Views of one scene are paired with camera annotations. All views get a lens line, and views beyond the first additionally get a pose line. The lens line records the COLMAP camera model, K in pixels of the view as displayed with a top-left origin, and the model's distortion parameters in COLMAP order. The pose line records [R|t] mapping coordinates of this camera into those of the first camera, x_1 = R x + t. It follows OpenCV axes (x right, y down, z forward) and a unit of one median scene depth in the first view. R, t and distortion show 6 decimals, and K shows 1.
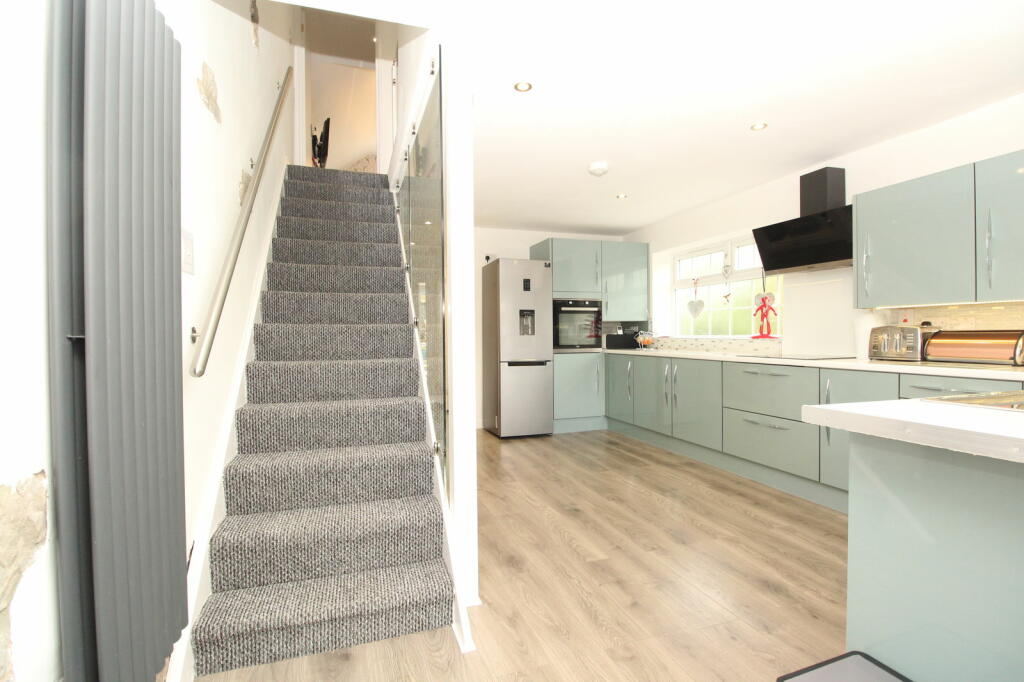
lens RADIAL K [[479.5, 0, 512.0], [0, 479.5, 341.0], [0, 0, 1]] dist [-0.000086, 0.000002]
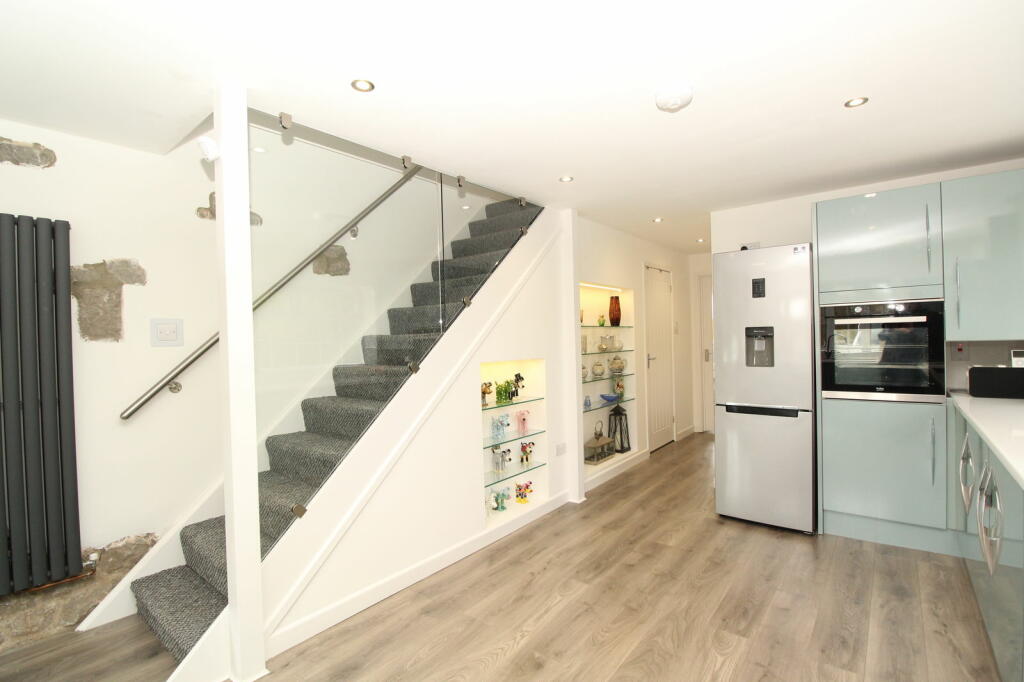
lens RADIAL K [[481.4, 0, 512.0], [0, 481.4, 341.0], [0, 0, 1]] dist [-0.017722, 0.000027]
pose [[0.535056, -0.004656, -0.844804, 0.396077], [0.007679, 0.999970, -0.000647, -0.048728], [0.844782, -0.006141, 0.535076, 0.380745]]
